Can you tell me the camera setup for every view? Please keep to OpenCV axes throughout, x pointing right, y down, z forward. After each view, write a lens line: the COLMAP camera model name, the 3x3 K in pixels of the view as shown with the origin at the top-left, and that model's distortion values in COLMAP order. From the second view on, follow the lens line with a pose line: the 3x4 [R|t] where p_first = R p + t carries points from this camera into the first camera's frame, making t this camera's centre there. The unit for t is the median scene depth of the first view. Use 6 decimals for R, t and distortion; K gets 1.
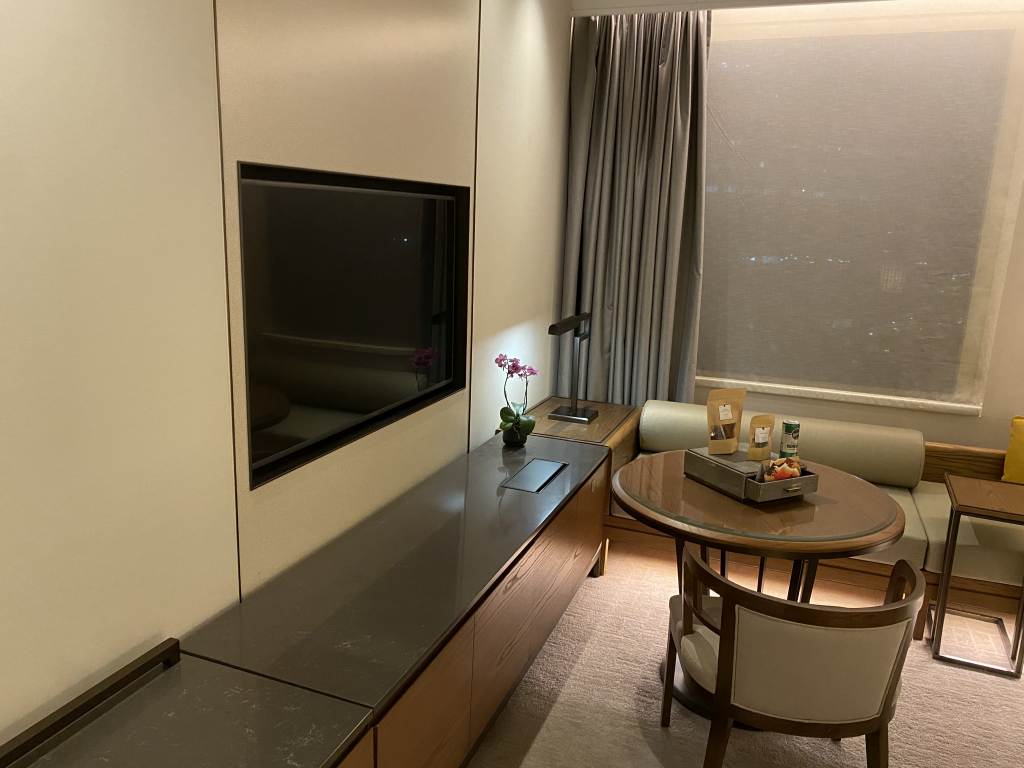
lens RADIAL K [[760.7, 0, 508.0], [0, 760.7, 382.1], [0, 0, 1]] dist [0.055989, -0.072425]
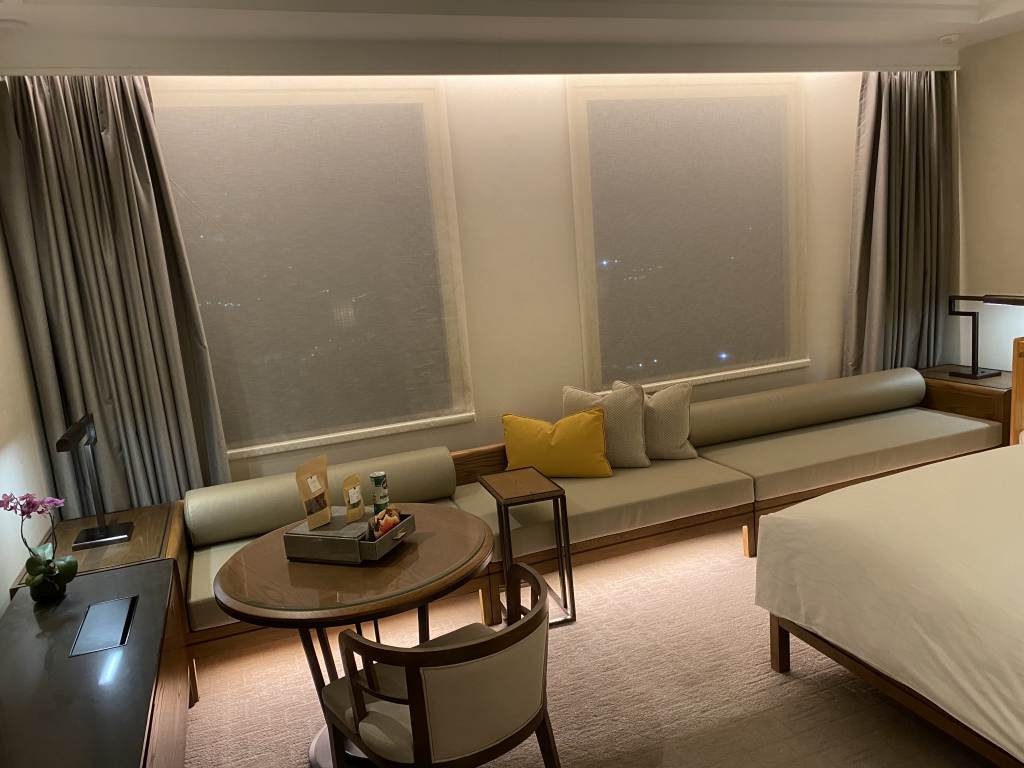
lens RADIAL K [[760.7, 0, 508.0], [0, 760.7, 382.1], [0, 0, 1]] dist [0.055989, -0.072425]
pose [[0.743674, -0.212858, 0.633751, -0.096420], [0.248700, 0.968008, 0.033288, -0.044352], [-0.620562, 0.132859, 0.772821, 0.047131]]
